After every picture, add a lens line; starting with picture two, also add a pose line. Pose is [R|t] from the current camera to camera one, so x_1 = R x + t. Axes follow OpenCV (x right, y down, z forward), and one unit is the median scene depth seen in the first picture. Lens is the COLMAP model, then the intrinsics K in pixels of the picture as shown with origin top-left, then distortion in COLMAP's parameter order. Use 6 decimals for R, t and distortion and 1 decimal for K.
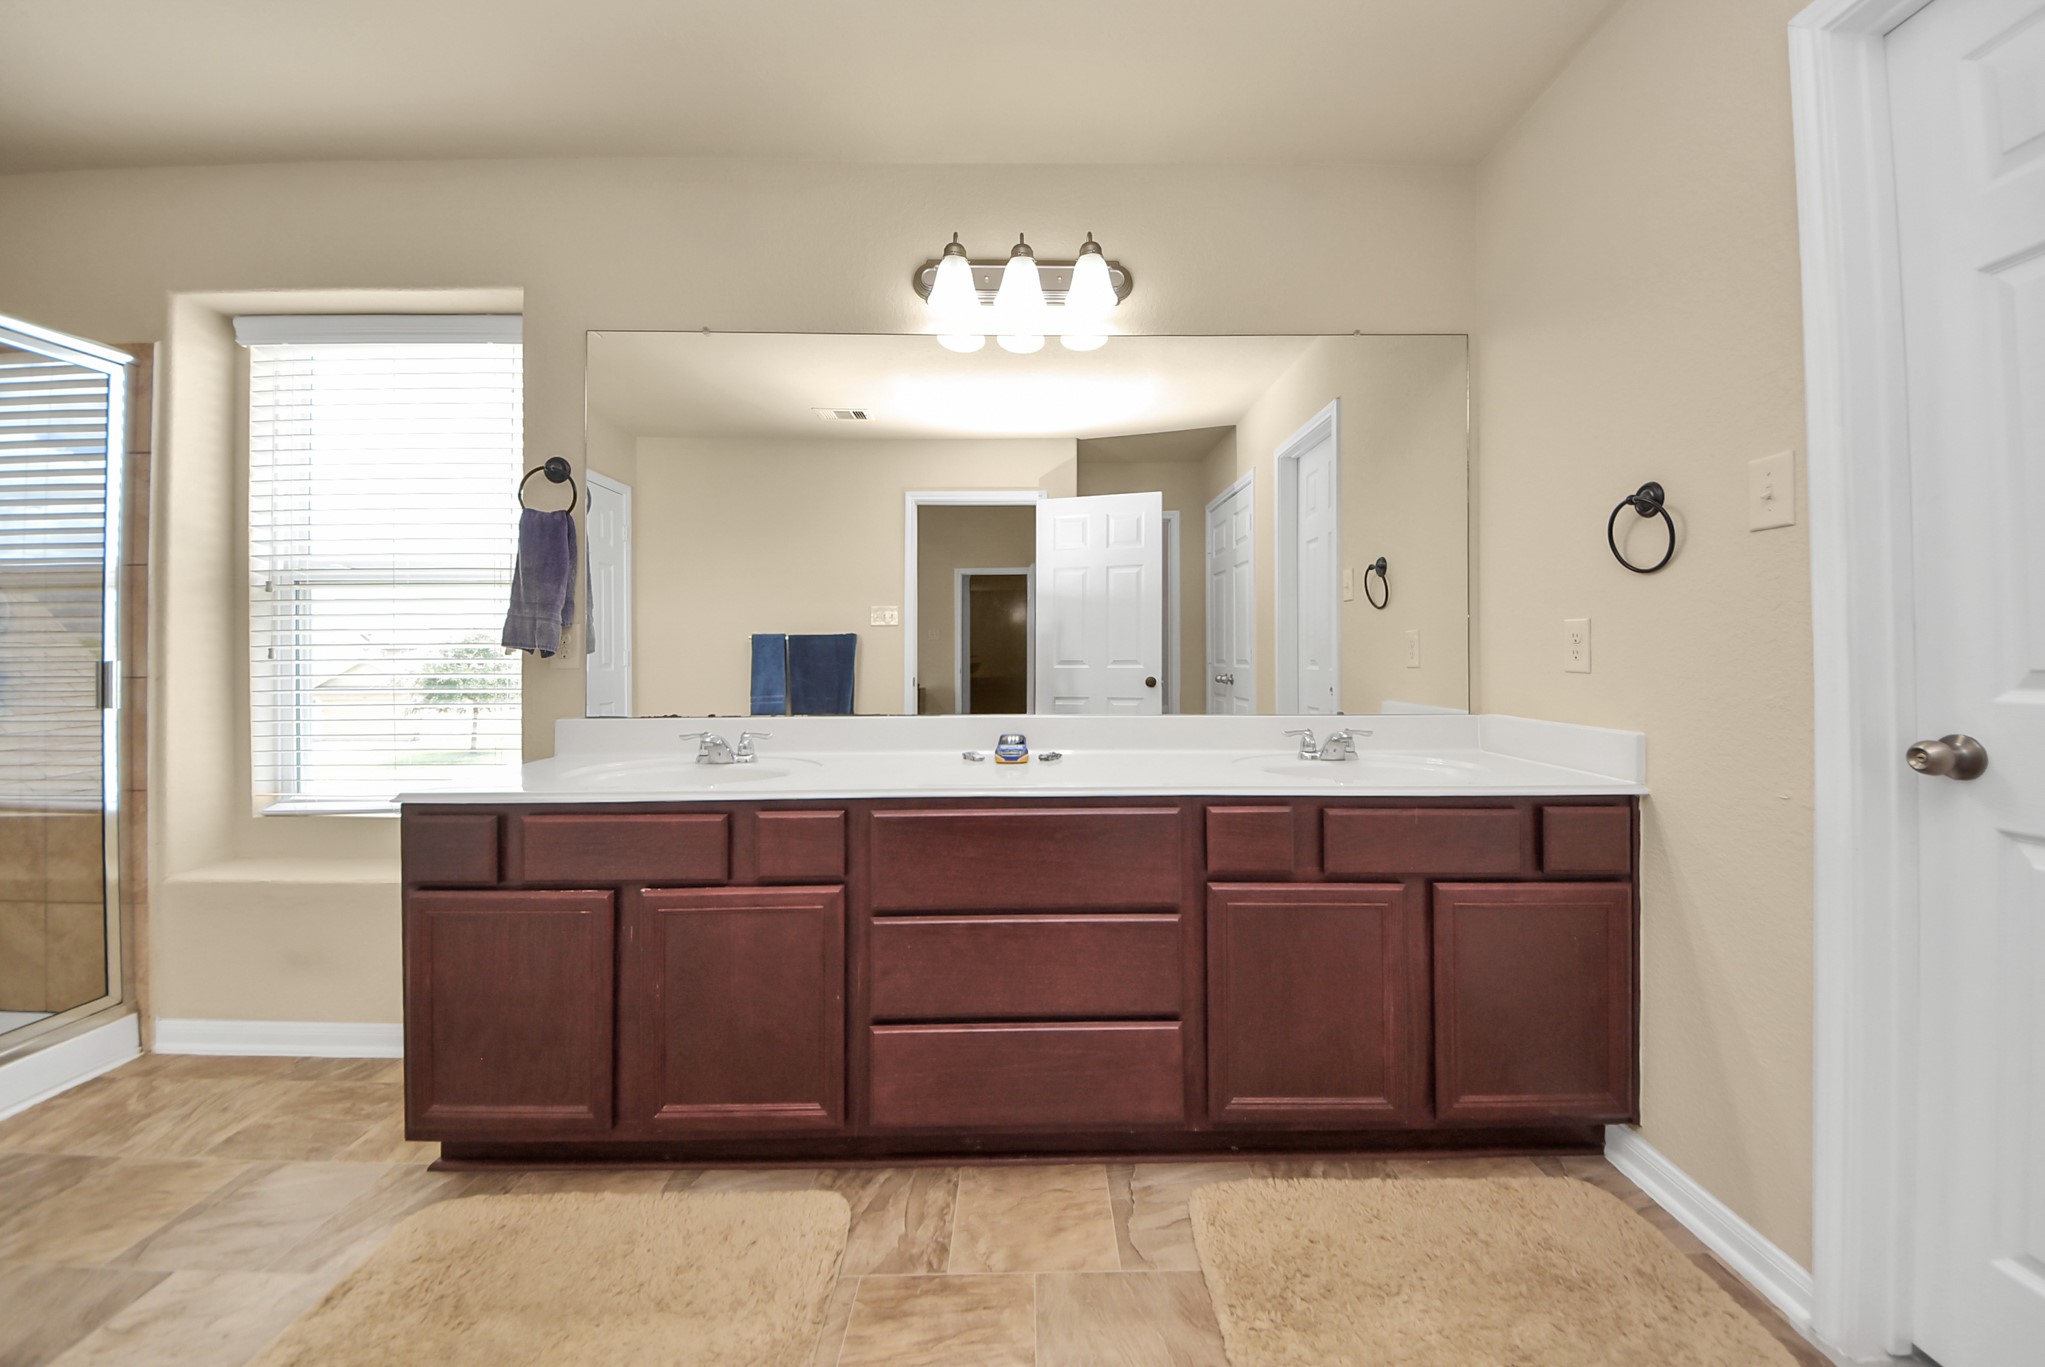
lens RADIAL K [[754.5, 0, 1036.3], [0, 754.5, 642.8], [0, 0, 1]] dist [0.014912, -0.012384]
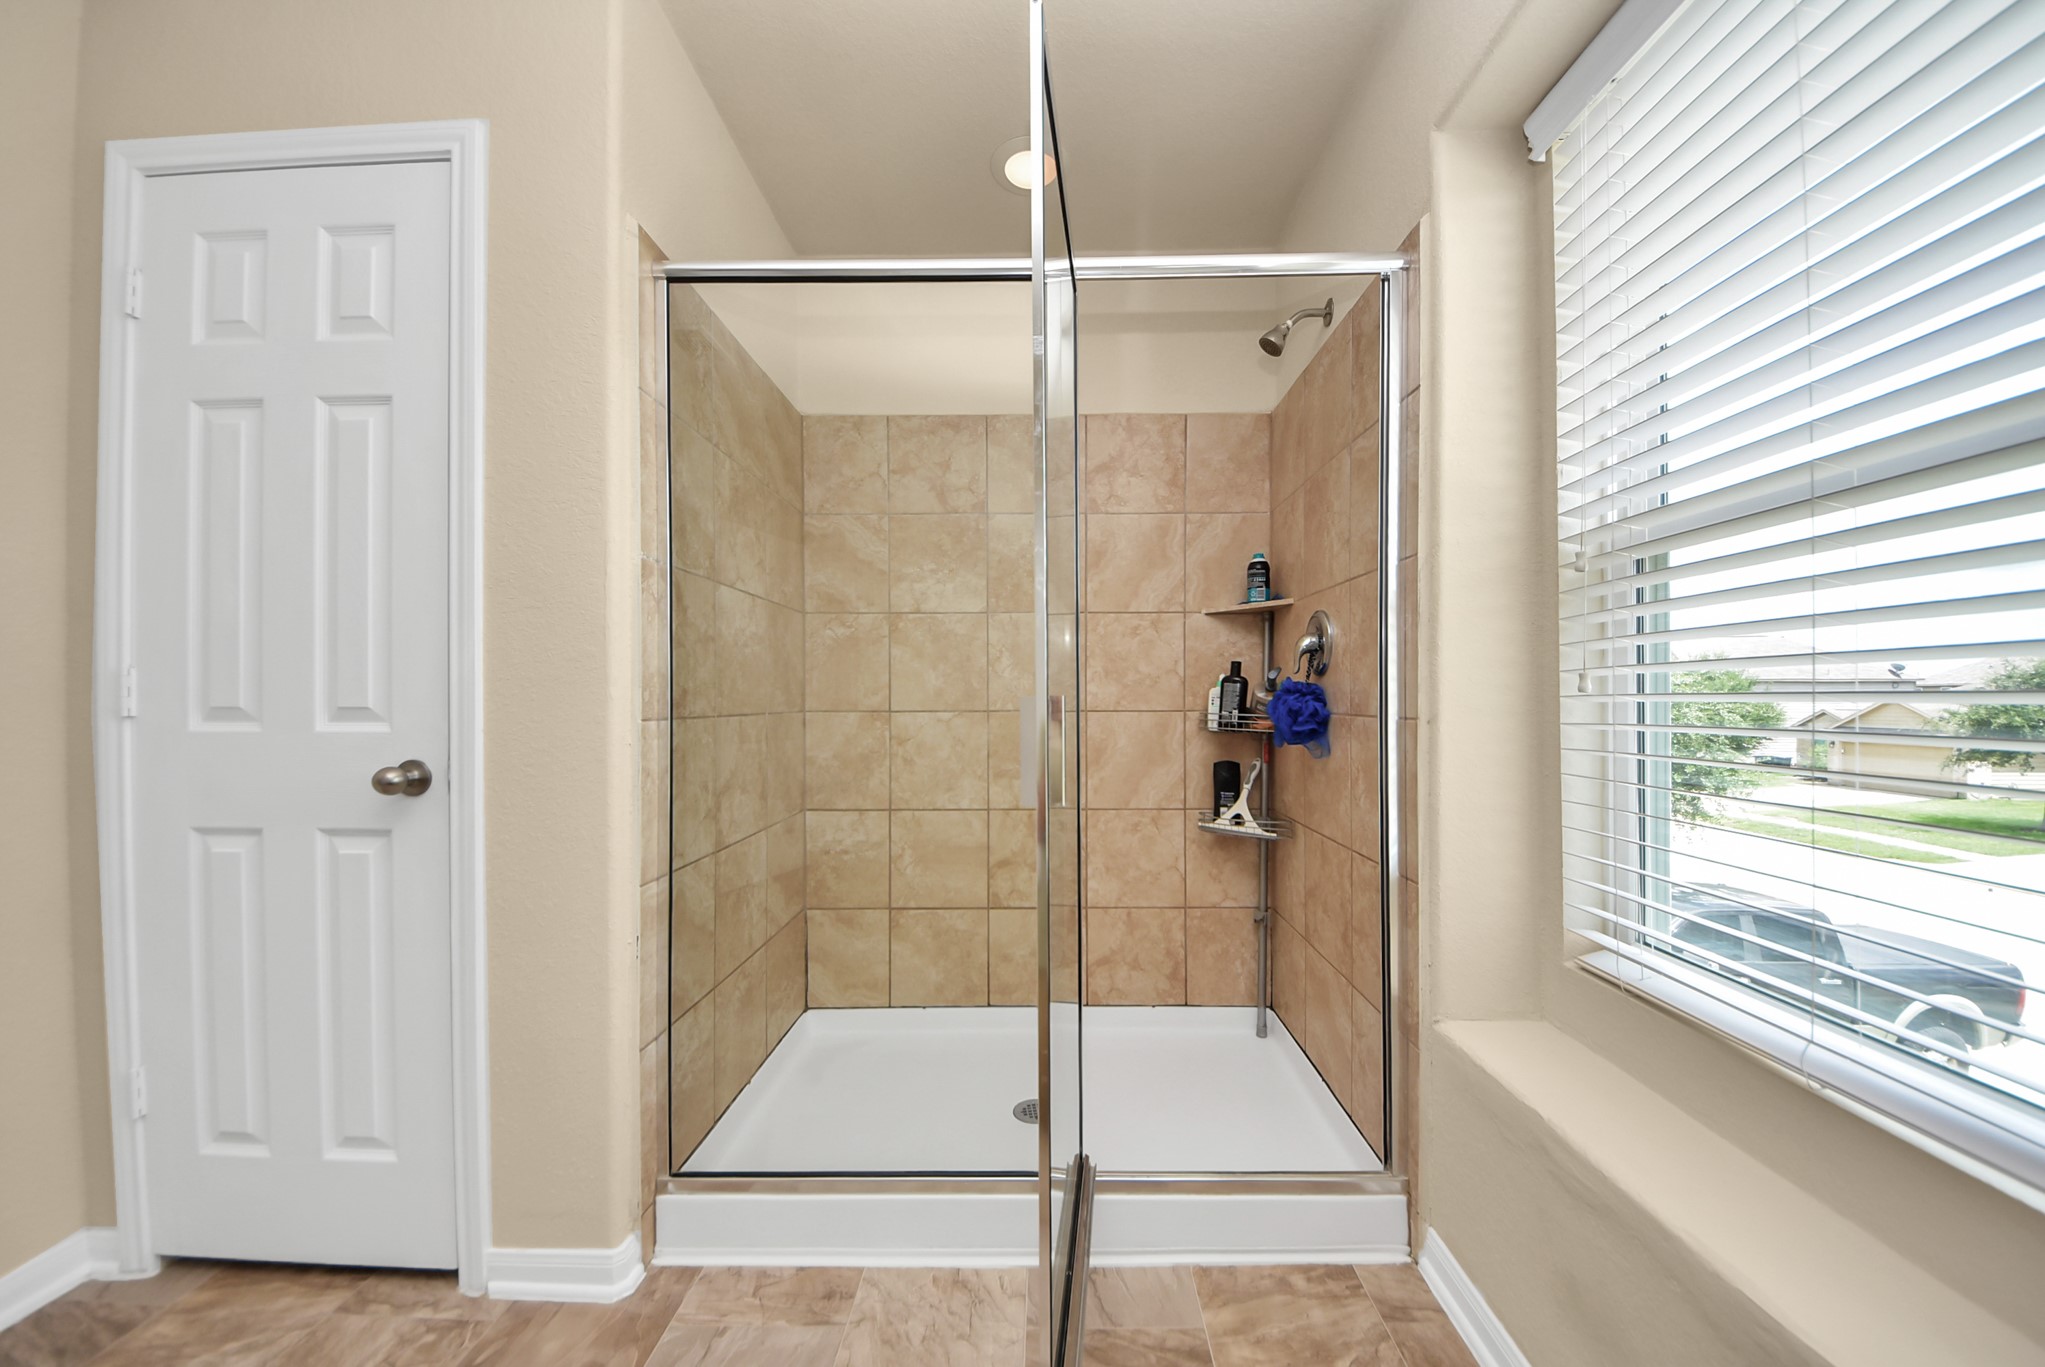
lens RADIAL K [[741.6, 0, 1029.7], [0, 741.6, 704.3], [0, 0, 1]] dist [0.000562, 0.000015]
pose [[-0.027774, 0.014588, -0.999508, -0.620055], [0.020875, 0.999684, 0.014011, 0.020847], [0.999396, -0.020476, -0.028070, 0.826106]]
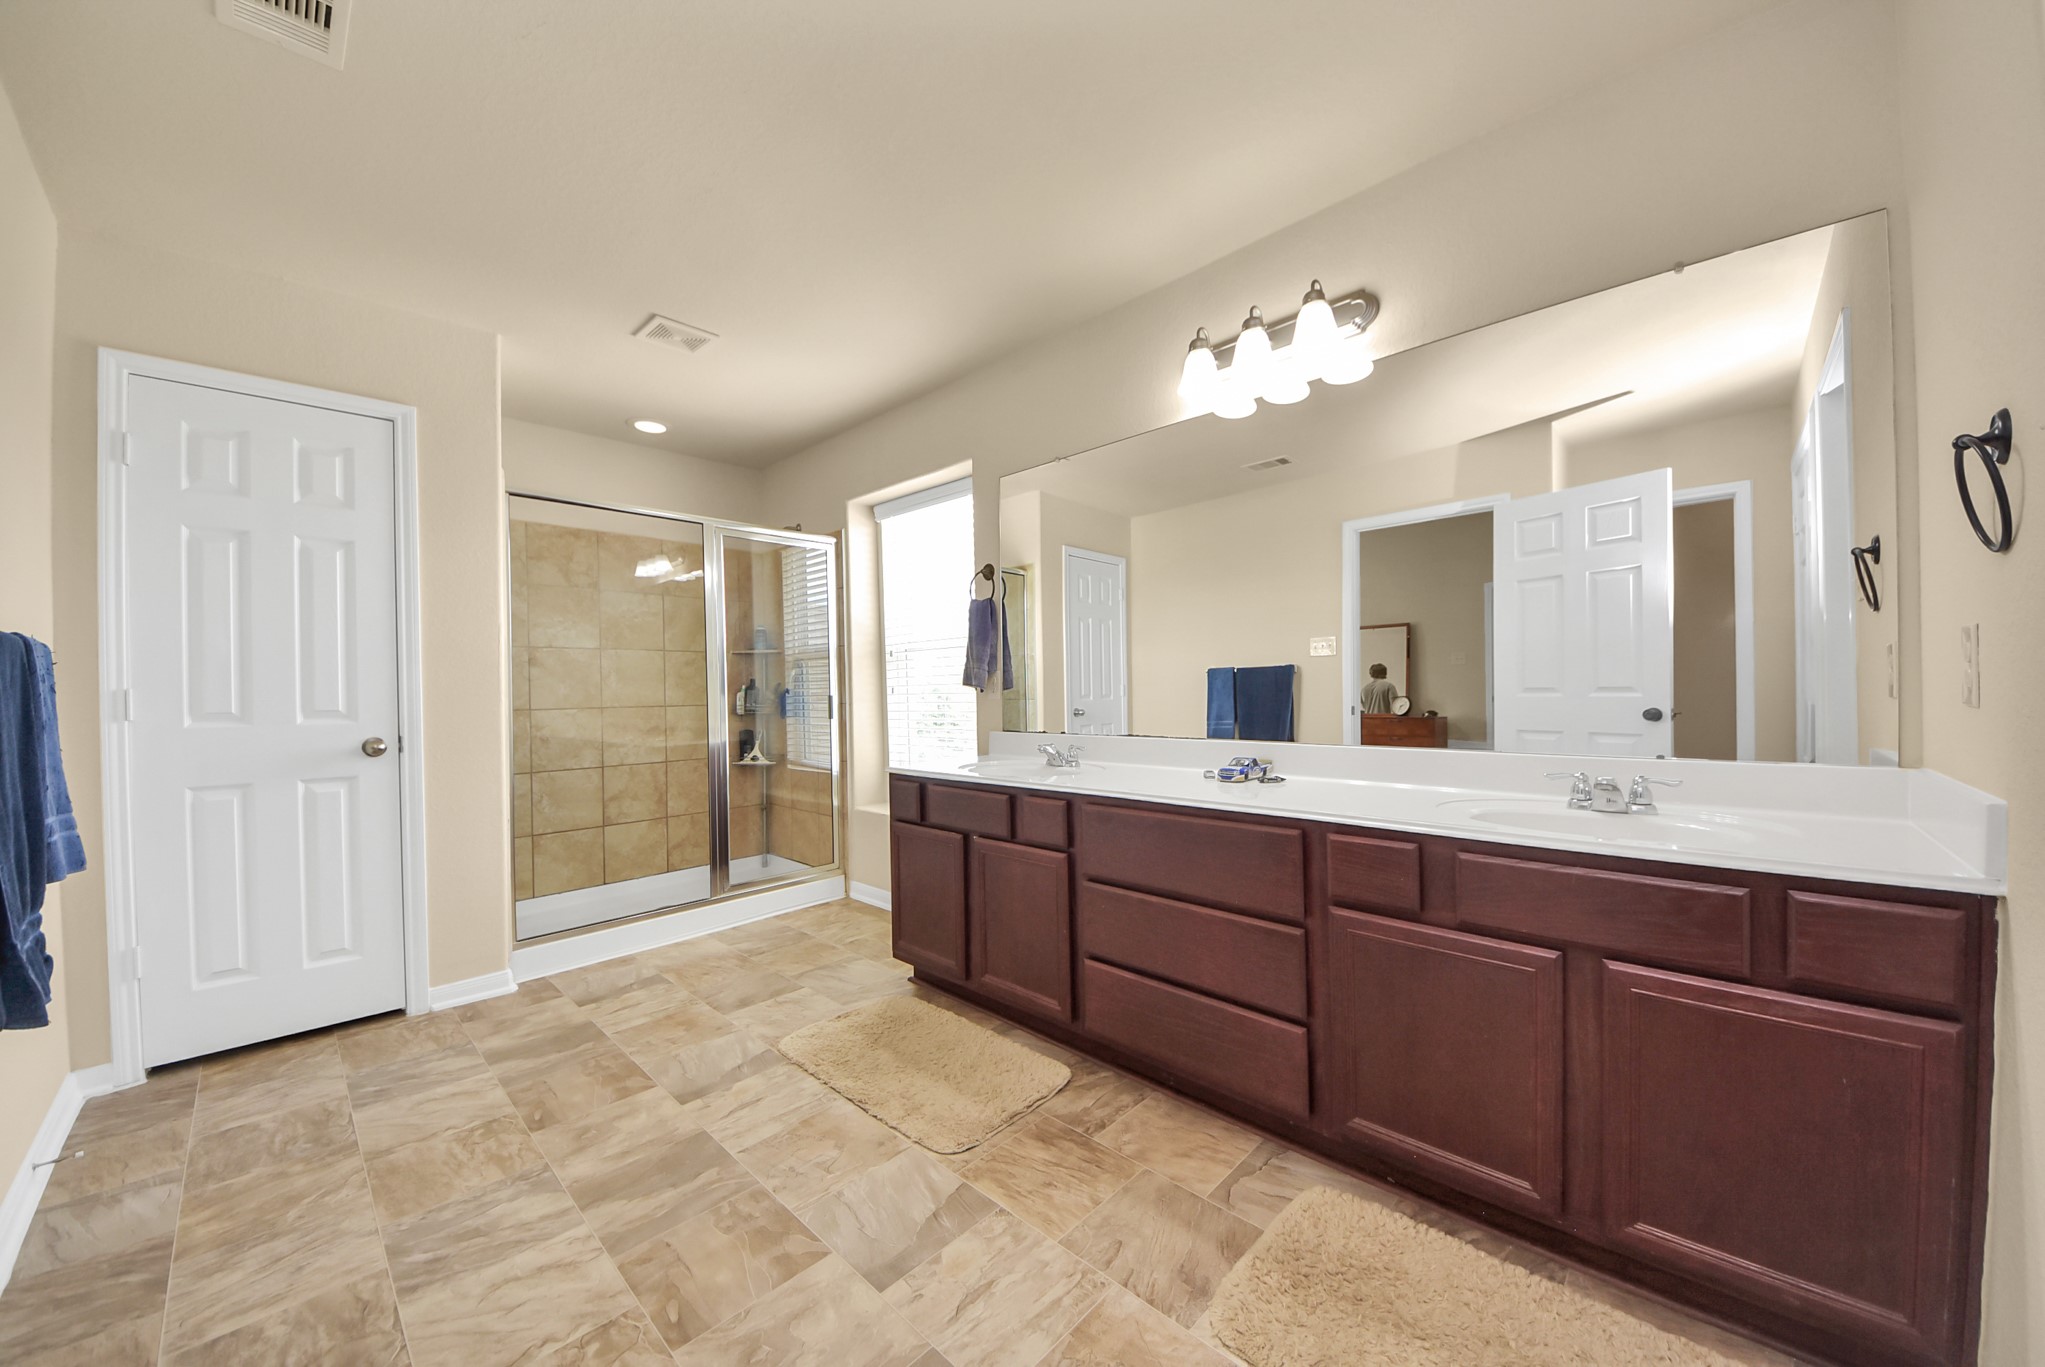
lens RADIAL K [[727.1, 0, 1035.5], [0, 727.1, 690.0], [0, 0, 1]] dist [0.037833, -0.023925]
pose [[0.714398, -0.007603, -0.699698, 0.607050], [0.025218, 0.999571, 0.014887, -0.005333], [0.699285, -0.028280, 0.714284, -0.004475]]
